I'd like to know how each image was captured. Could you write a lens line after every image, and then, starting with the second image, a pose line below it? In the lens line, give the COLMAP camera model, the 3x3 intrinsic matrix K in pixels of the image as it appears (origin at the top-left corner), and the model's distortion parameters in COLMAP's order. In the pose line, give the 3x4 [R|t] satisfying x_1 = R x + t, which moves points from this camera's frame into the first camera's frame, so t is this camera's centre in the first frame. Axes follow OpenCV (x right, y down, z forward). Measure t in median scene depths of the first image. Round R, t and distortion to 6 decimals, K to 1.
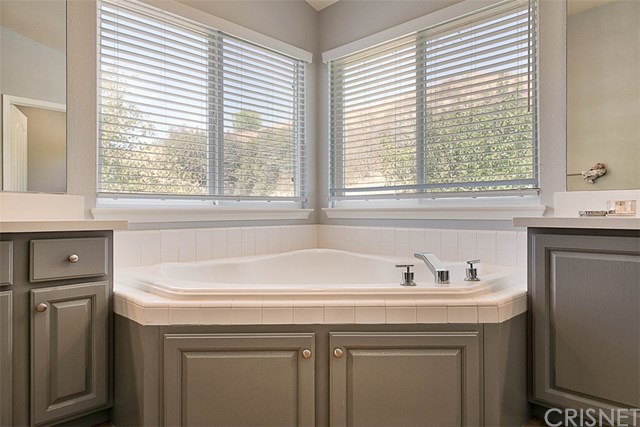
lens RADIAL K [[421.1, 0, 319.9], [0, 421.1, 212.6], [0, 0, 1]] dist [-0.000675, -0.001301]
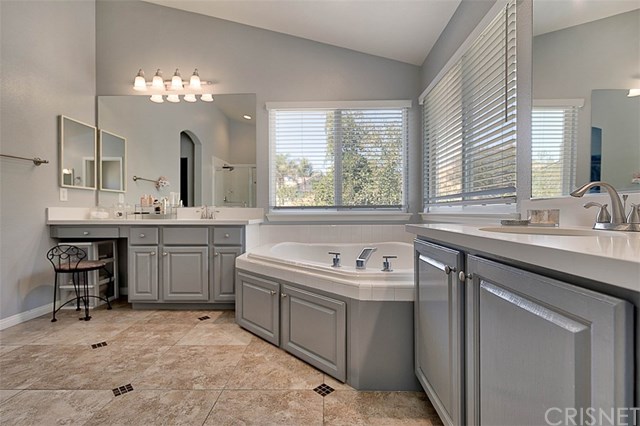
lens RADIAL K [[303.0, 0, 318.9], [0, 303.0, 212.5], [0, 0, 1]] dist [0.003893, -0.000965]
pose [[0.675123, 0.001329, -0.737704, 0.888219], [0.002152, 0.999991, 0.003771, -0.026612], [0.737702, -0.004134, 0.675114, 0.186326]]
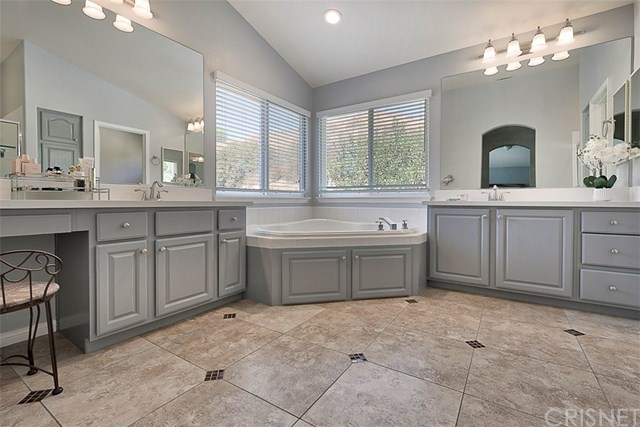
lens RADIAL K [[292.4, 0, 325.6], [0, 292.4, 204.8], [0, 0, 1]] dist [0.005390, 0.000289]
pose [[0.979617, 0.002664, 0.200859, -0.366393], [-0.004901, 0.999931, 0.010637, 0.016101], [-0.200817, -0.011405, 0.979562, -0.456331]]
